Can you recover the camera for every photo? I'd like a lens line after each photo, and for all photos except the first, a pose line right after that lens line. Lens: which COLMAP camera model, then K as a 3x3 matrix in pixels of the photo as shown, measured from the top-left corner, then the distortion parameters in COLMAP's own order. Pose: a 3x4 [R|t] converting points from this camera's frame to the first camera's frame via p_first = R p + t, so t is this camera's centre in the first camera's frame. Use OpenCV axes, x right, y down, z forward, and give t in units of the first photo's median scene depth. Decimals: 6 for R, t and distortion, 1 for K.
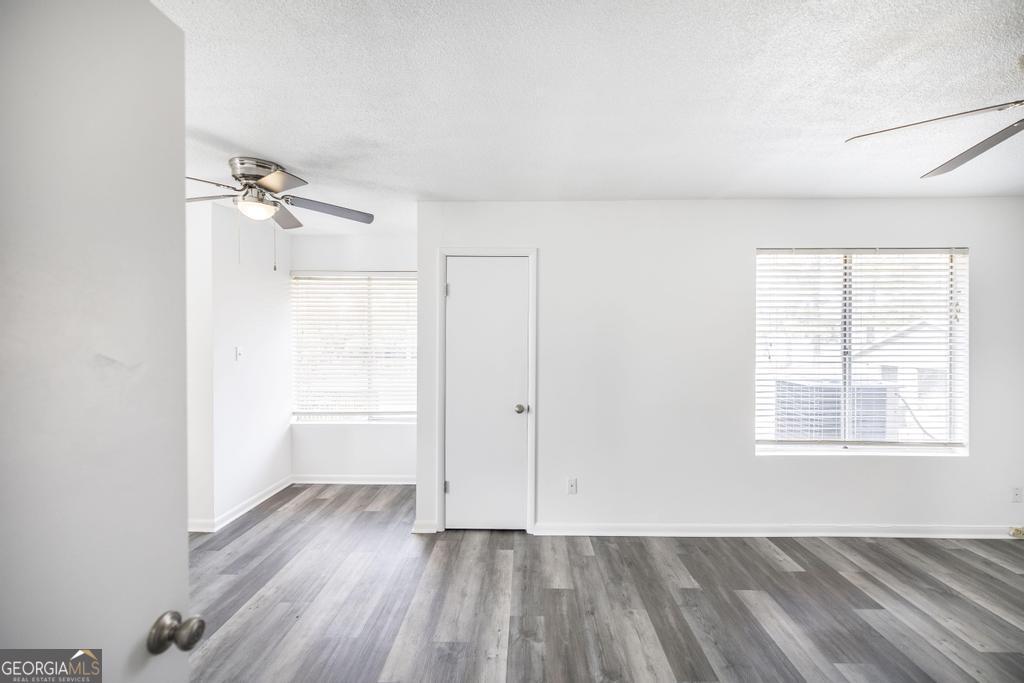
lens RADIAL K [[432.2, 0, 514.7], [0, 432.2, 343.3], [0, 0, 1]] dist [0.000885, -0.000082]
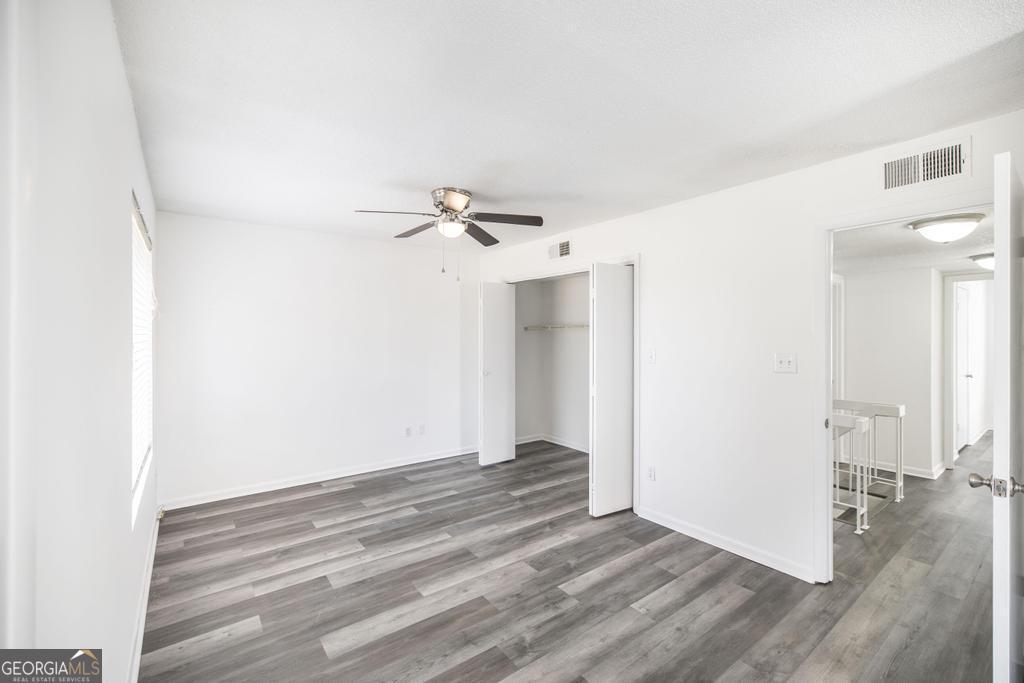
lens RADIAL K [[432.2, 0, 510.6], [0, 432.2, 337.8], [0, 0, 1]] dist [0.000885, -0.000082]
pose [[-0.629047, -0.002133, 0.777364, -0.302423], [0.011413, 0.999863, 0.011980, -0.015904], [-0.777283, 0.016408, -0.628937, 1.213873]]
